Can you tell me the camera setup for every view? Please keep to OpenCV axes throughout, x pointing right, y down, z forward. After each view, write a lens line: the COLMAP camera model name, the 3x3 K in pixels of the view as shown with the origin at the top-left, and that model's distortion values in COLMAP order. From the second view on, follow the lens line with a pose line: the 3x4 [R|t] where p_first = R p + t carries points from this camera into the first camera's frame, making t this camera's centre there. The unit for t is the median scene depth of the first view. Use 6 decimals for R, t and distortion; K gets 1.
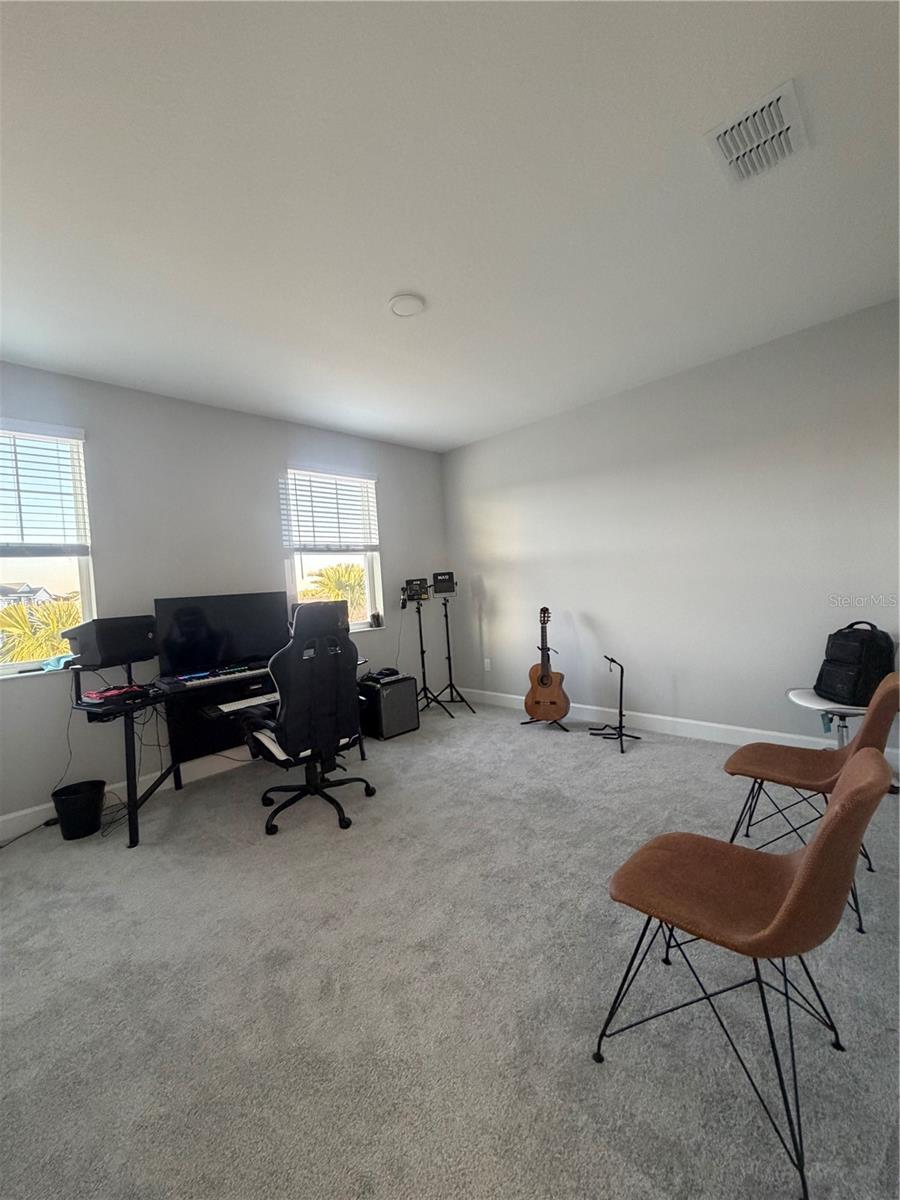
lens RADIAL K [[477.8, 0, 447.4], [0, 477.8, 597.4], [0, 0, 1]] dist [-0.001076, 0.000731]
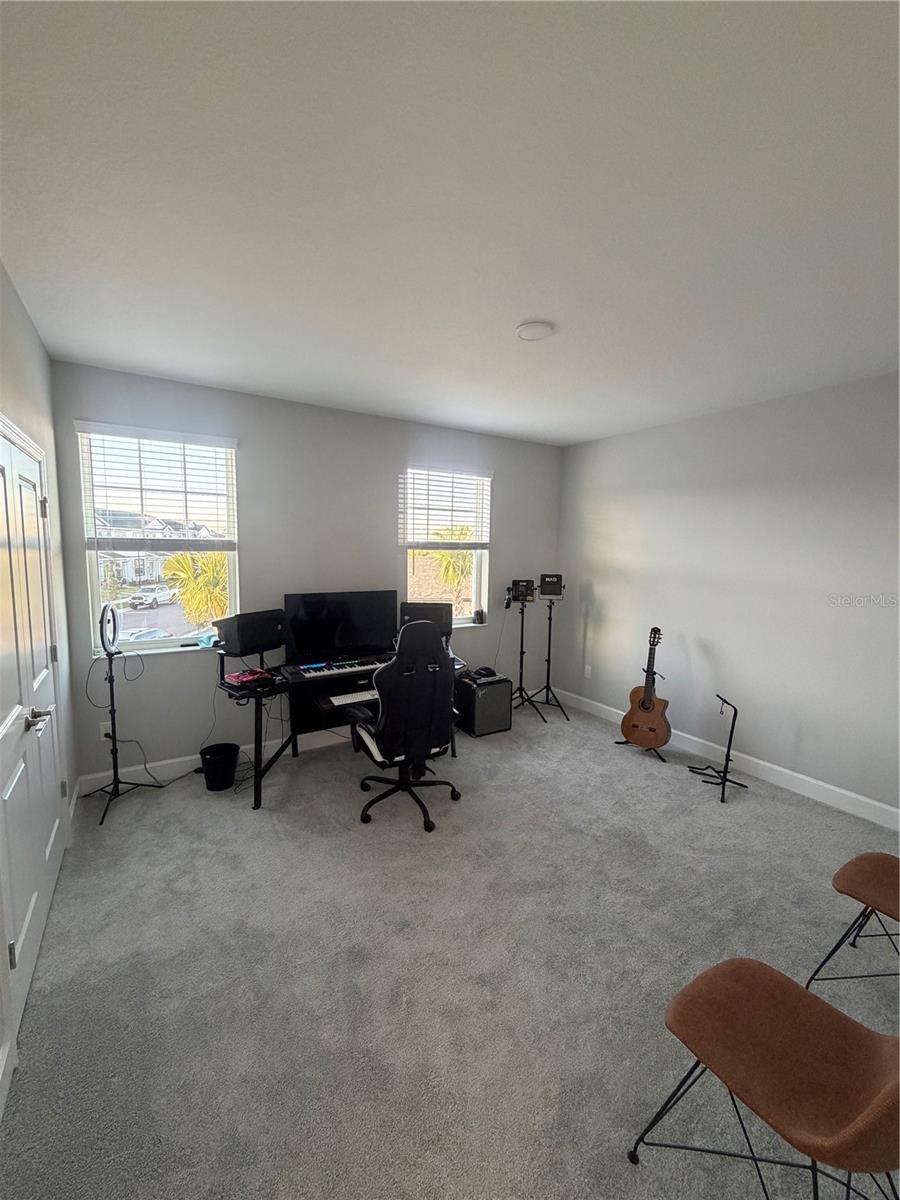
lens RADIAL K [[477.8, 0, 445.8], [0, 477.8, 597.1], [0, 0, 1]] dist [-0.001076, 0.000731]
pose [[0.968647, 0.103352, -0.225923, 0.013888], [-0.084354, 0.992160, 0.092209, -0.145393], [0.233681, -0.070260, 0.969771, -0.008502]]
